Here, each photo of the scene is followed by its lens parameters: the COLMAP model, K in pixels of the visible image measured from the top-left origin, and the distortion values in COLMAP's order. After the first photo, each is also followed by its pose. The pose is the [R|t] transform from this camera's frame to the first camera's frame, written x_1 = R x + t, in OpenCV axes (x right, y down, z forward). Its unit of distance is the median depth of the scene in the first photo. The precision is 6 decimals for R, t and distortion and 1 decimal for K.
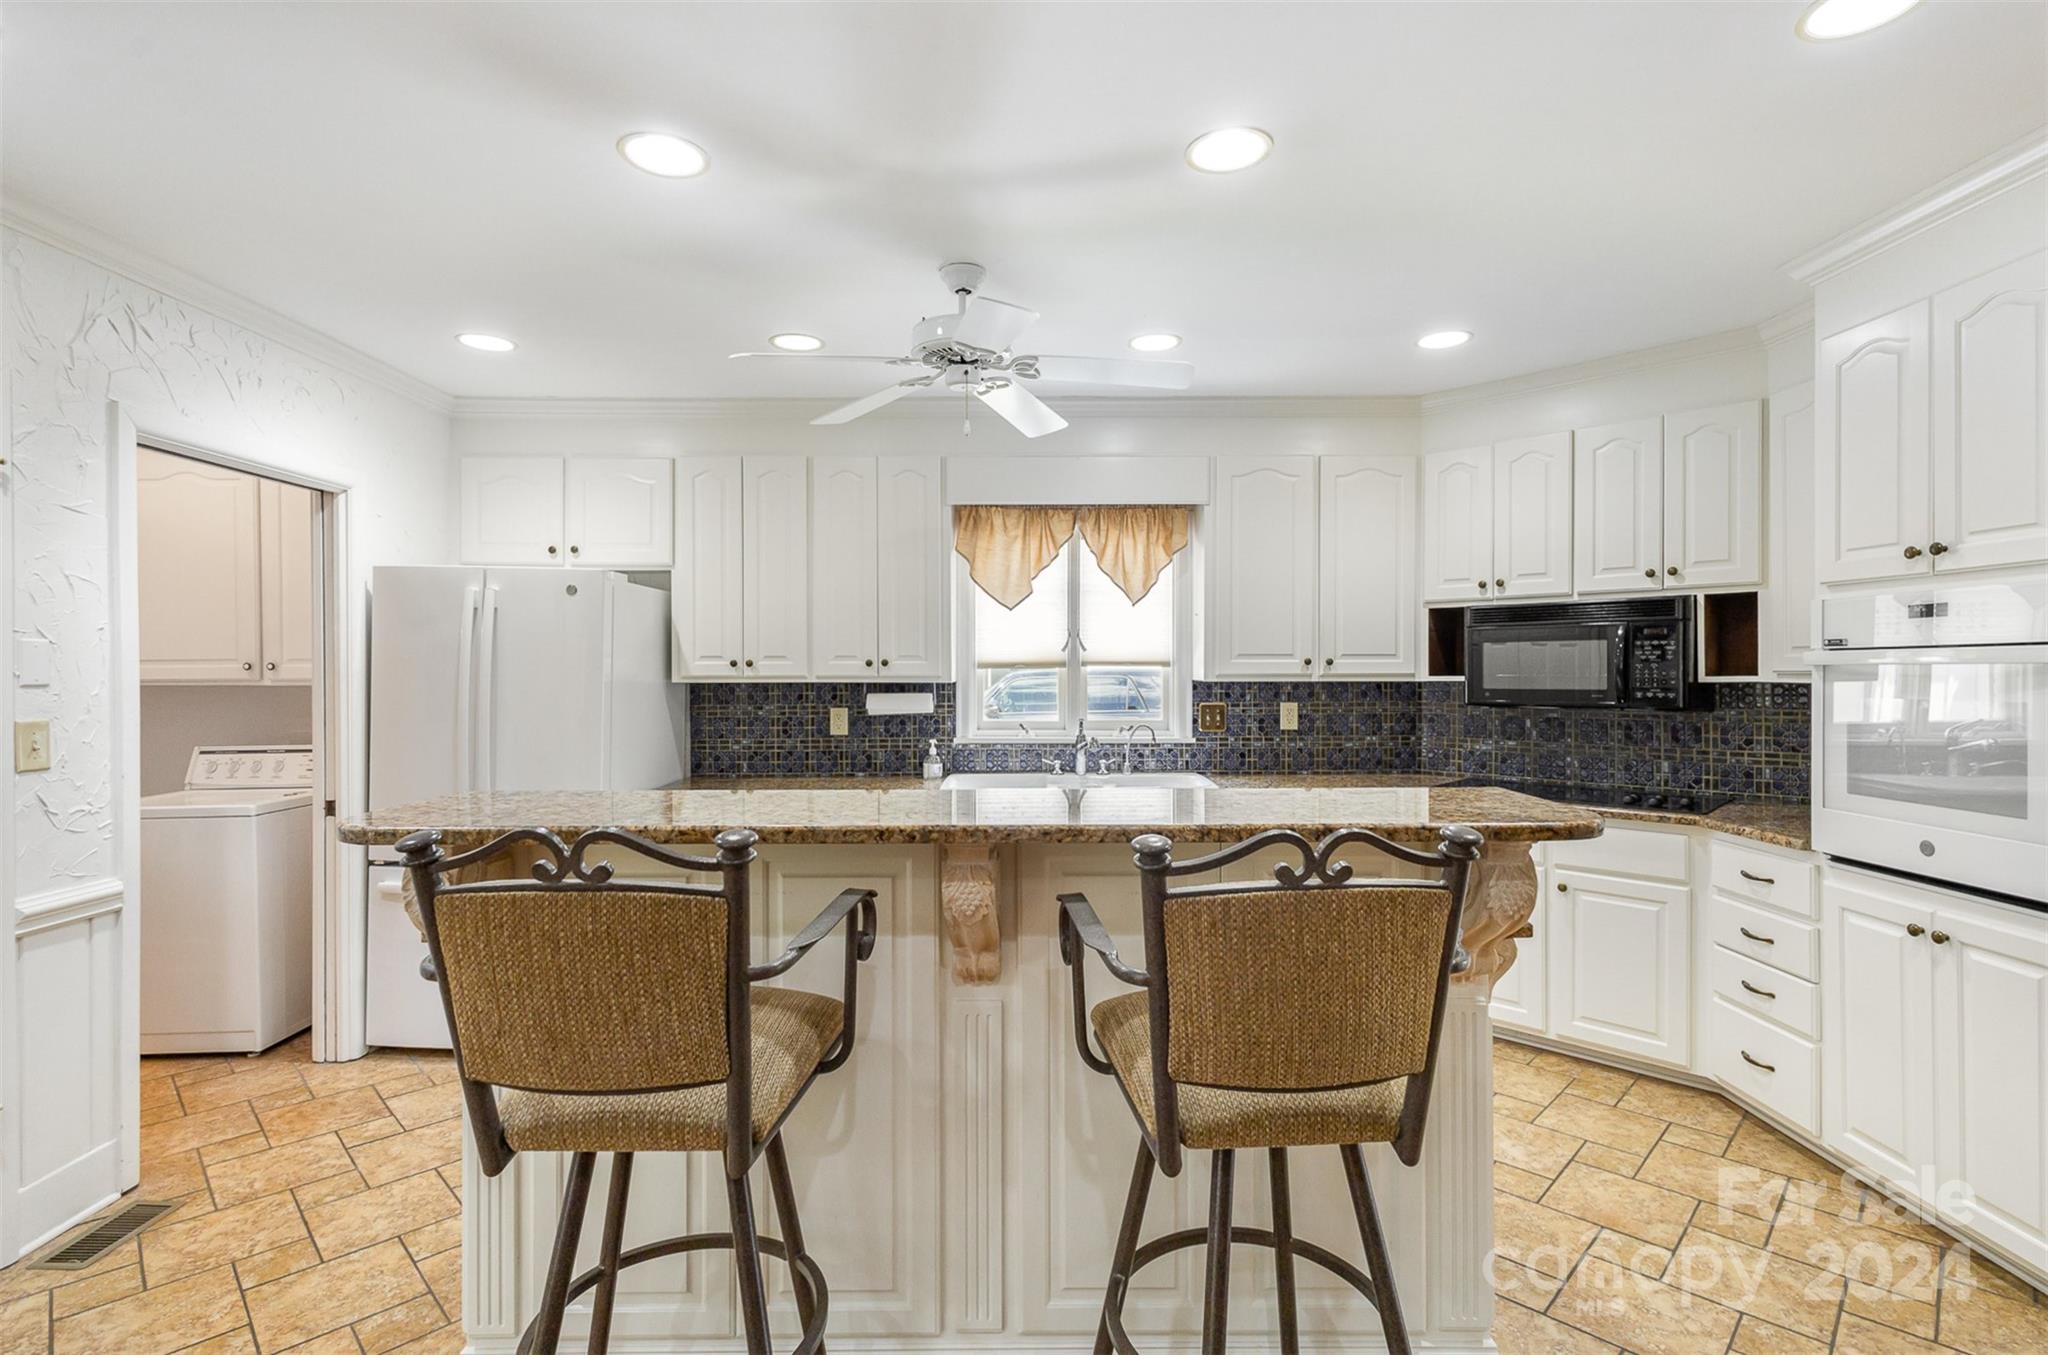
lens RADIAL K [[964.8, 0, 1033.5], [0, 964.8, 682.2], [0, 0, 1]] dist [0.016232, -0.003553]
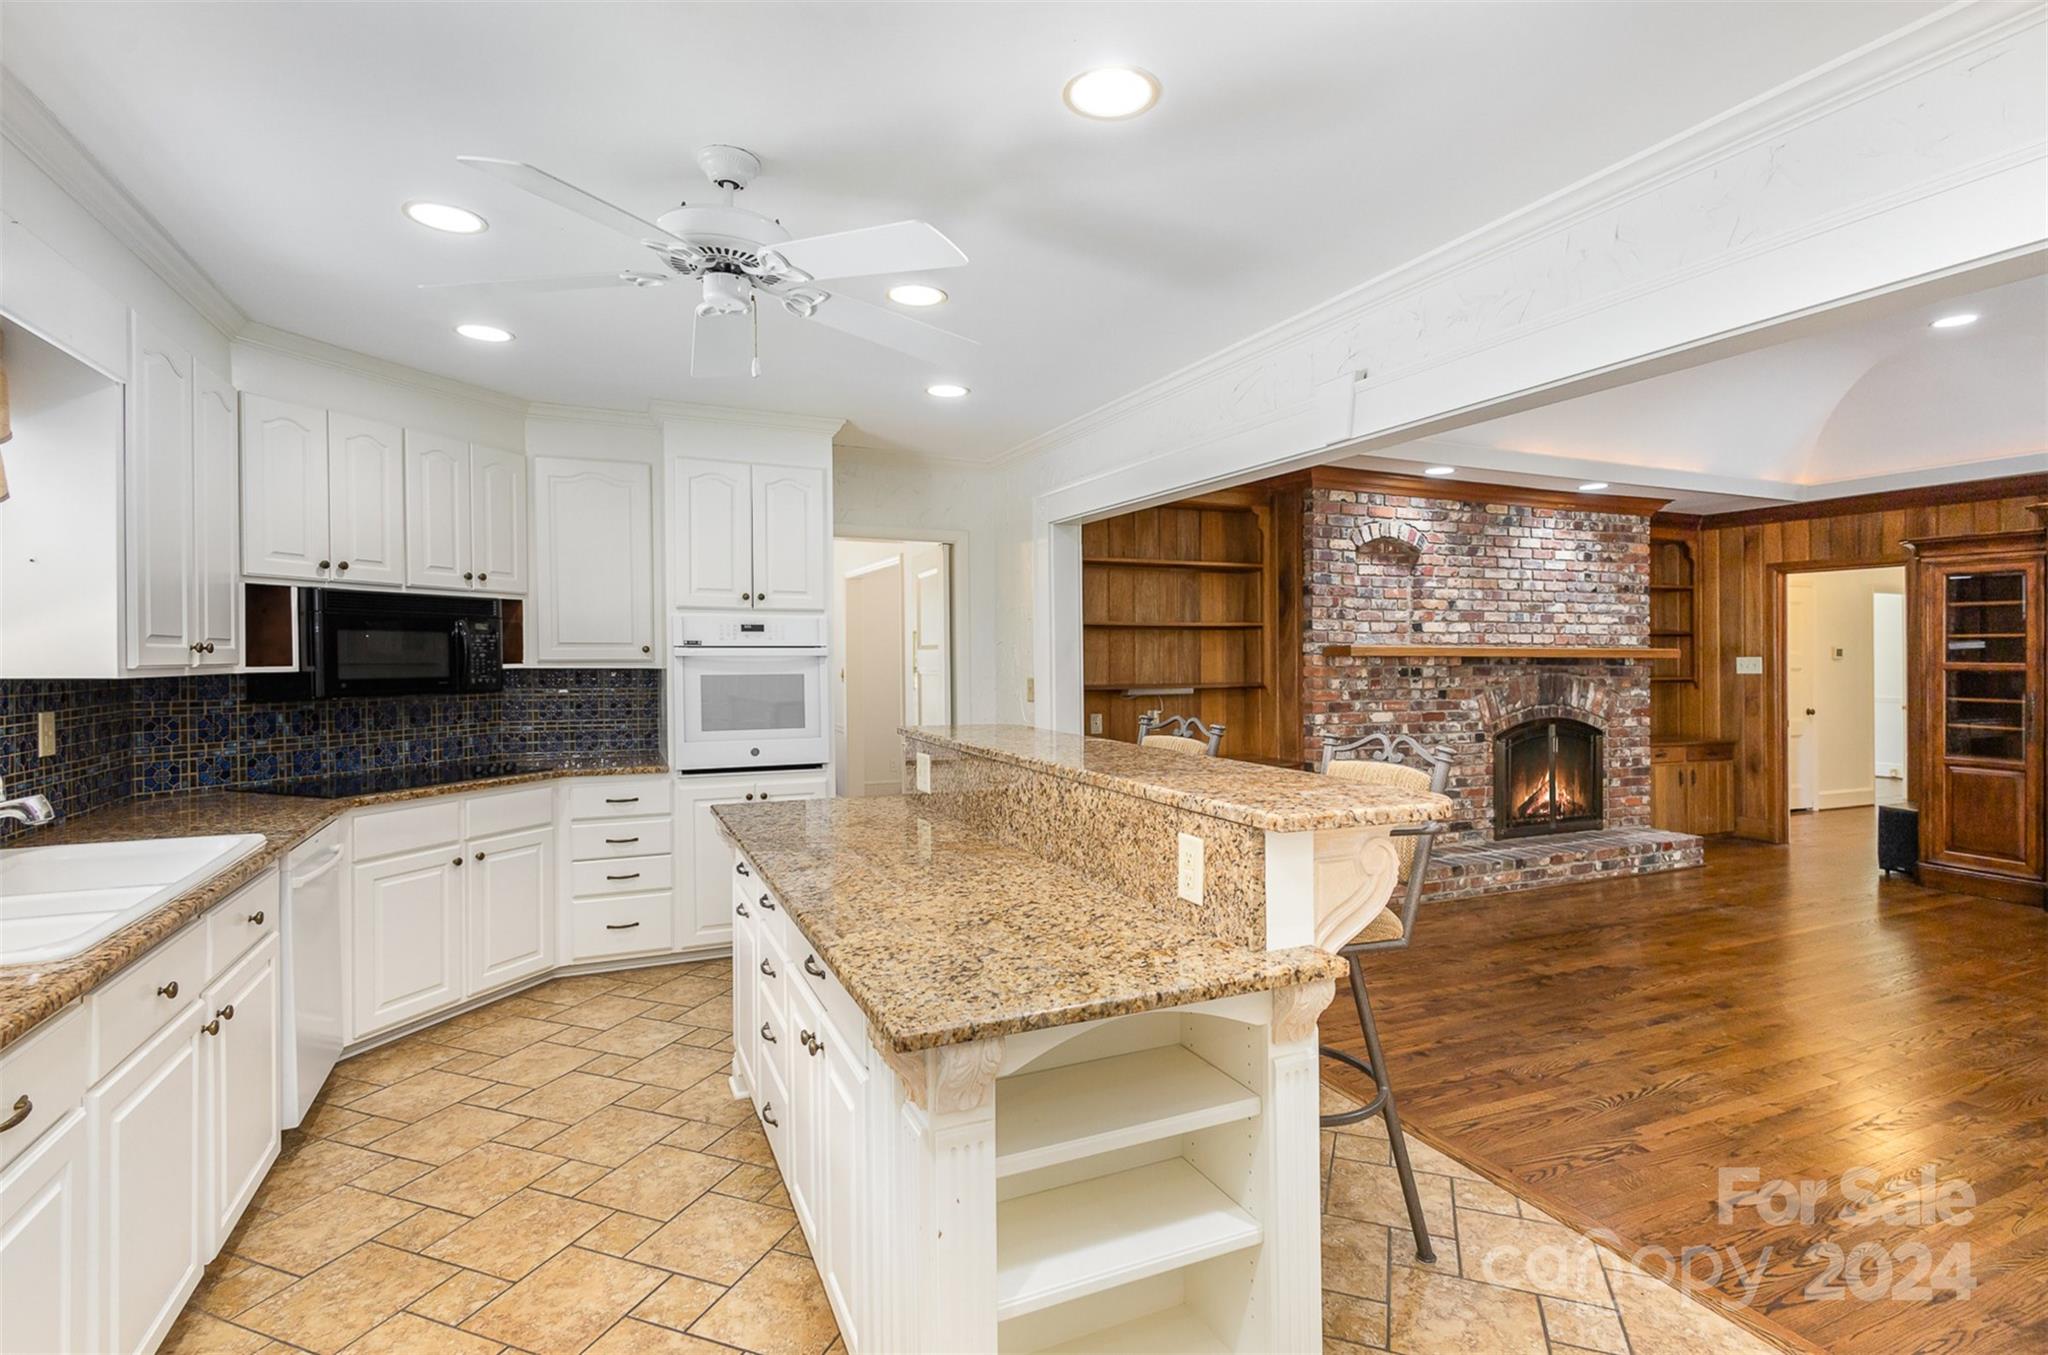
lens RADIAL K [[964.8, 0, 1045.5], [0, 964.8, 652.2], [0, 0, 1]] dist [0.016232, -0.003553]
pose [[-0.407967, 0.005831, 0.912978, -0.605111], [0.011905, 0.999929, -0.001066, -0.009526], [-0.912919, 0.010434, -0.408007, 0.720588]]
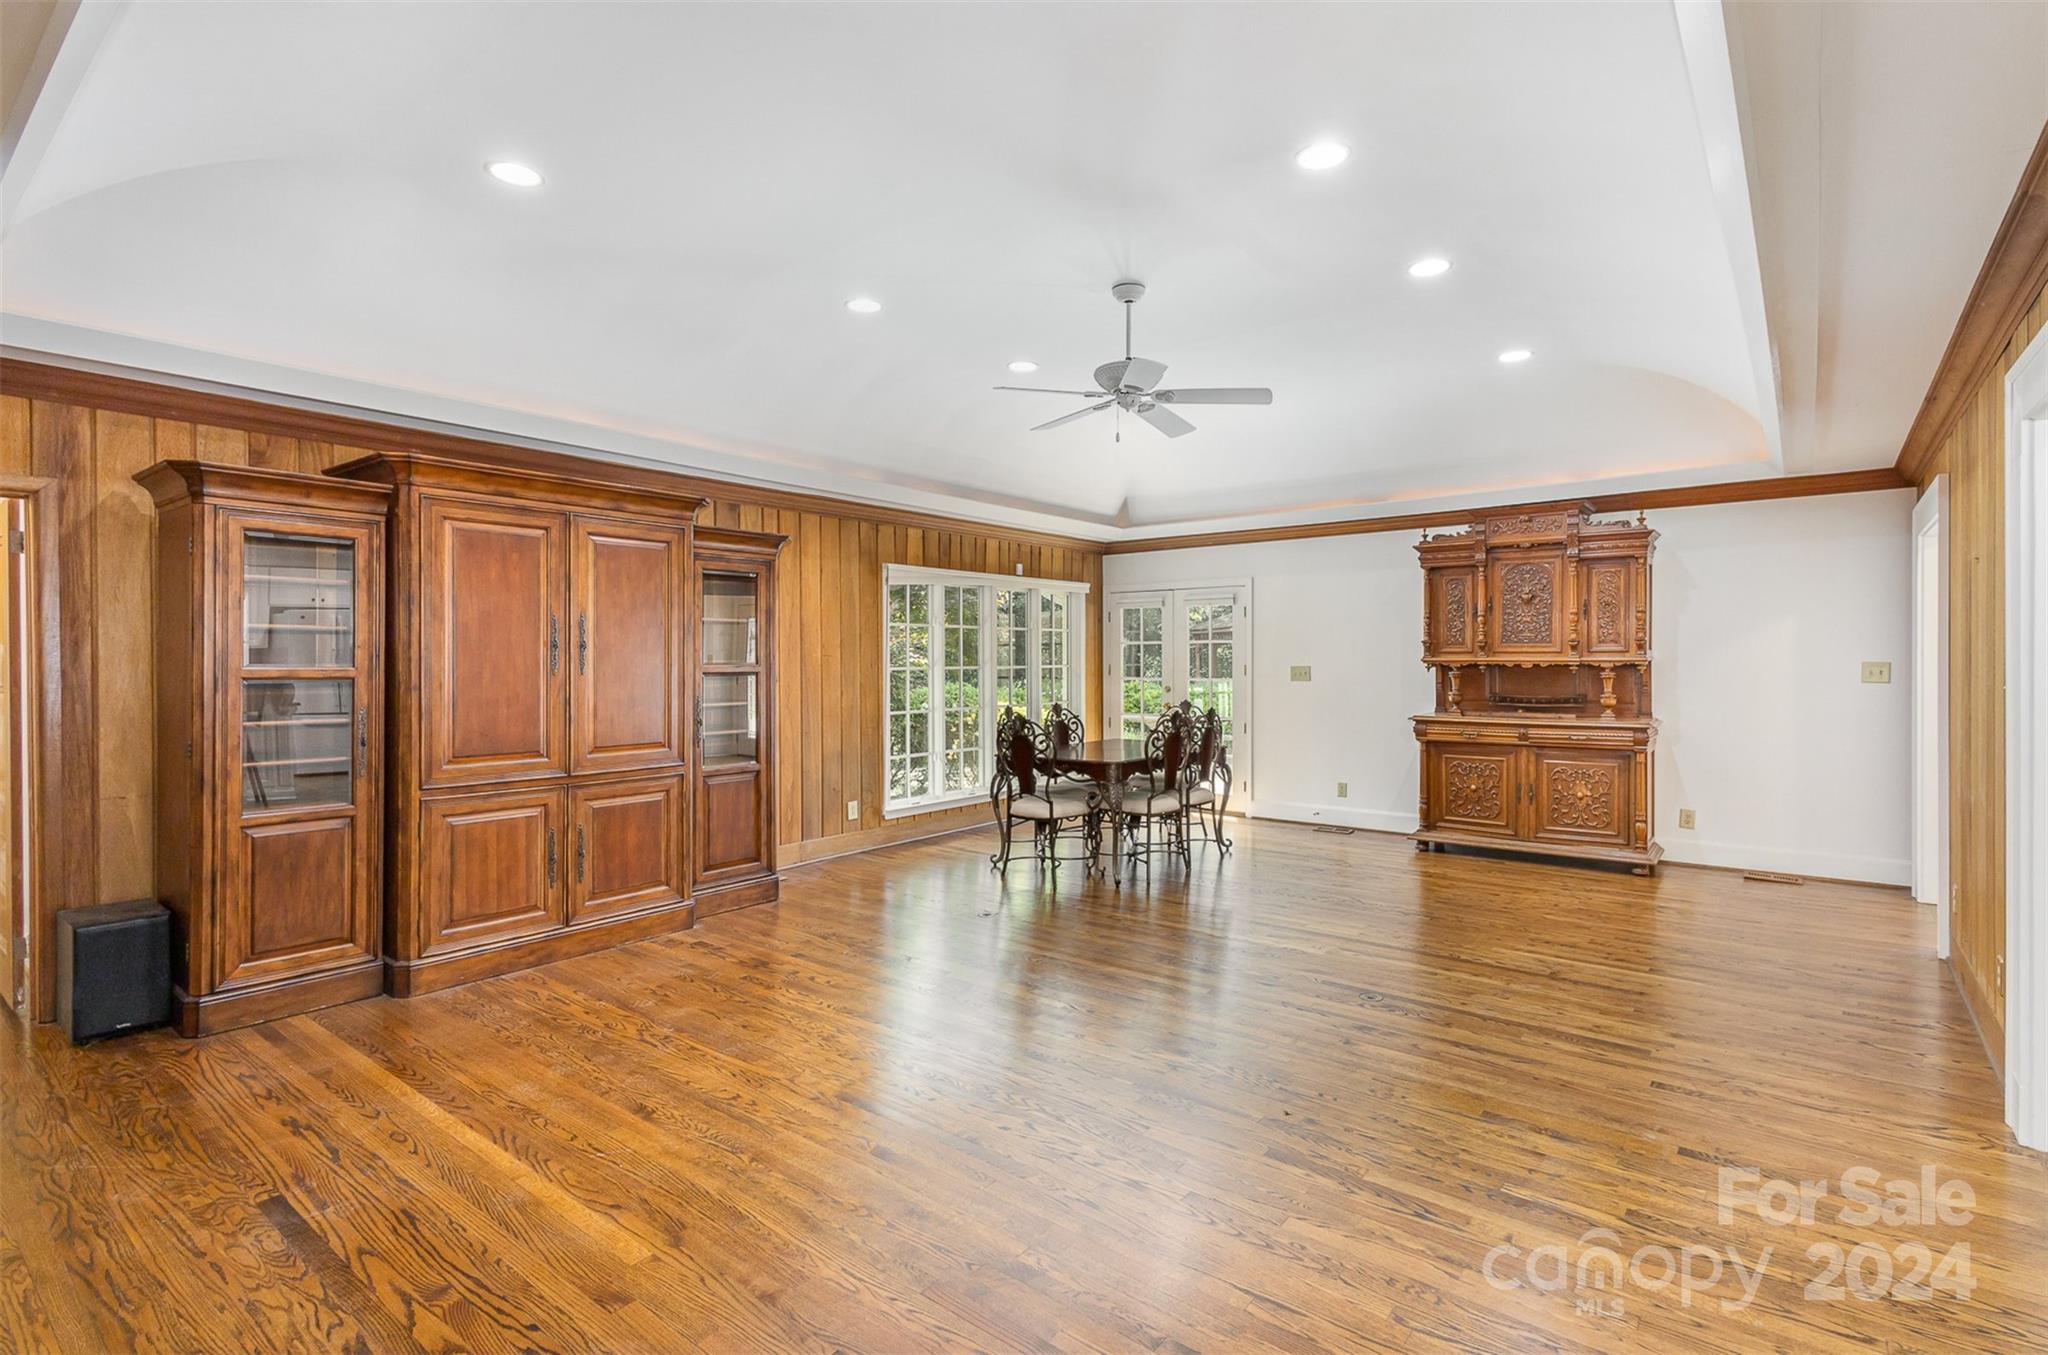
lens RADIAL K [[967.5, 0, 1038.0], [0, 967.5, 668.6], [0, 0, 1]] dist [0.017743, -0.003875]
pose [[-0.621550, 0.010752, -0.783301, 0.434504], [-0.007153, 0.999786, 0.019400, -0.002692], [0.783342, 0.017661, -0.621340, 0.063915]]
